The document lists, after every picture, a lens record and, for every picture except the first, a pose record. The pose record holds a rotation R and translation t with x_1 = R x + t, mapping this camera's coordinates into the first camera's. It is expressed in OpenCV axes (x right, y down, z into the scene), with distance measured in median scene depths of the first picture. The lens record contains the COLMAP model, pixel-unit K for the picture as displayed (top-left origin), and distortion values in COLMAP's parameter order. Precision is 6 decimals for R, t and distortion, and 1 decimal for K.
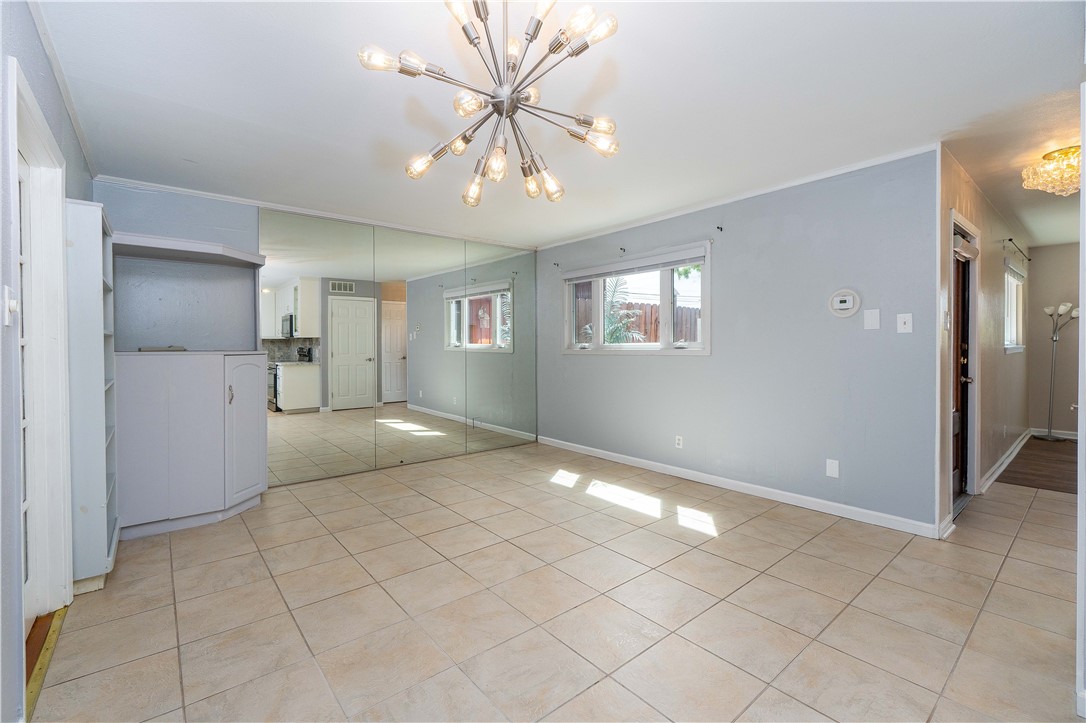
lens RADIAL K [[471.7, 0, 540.6], [0, 471.7, 354.1], [0, 0, 1]] dist [-0.001154, 0.002239]
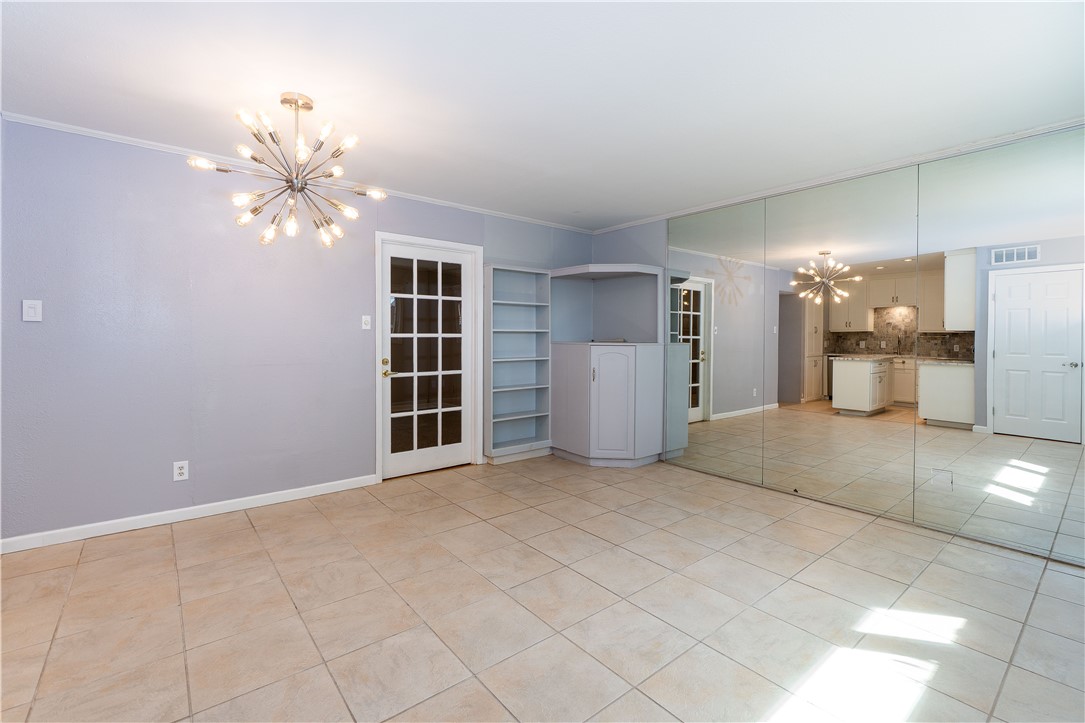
lens RADIAL K [[471.3, 0, 540.8], [0, 471.3, 339.5], [0, 0, 1]] dist [-0.001154, 0.002239]
pose [[-0.010001, 0.002872, -0.999946, 0.790817], [-0.021875, 0.999756, 0.003090, -0.022427], [0.999711, 0.021904, -0.009936, 0.952525]]
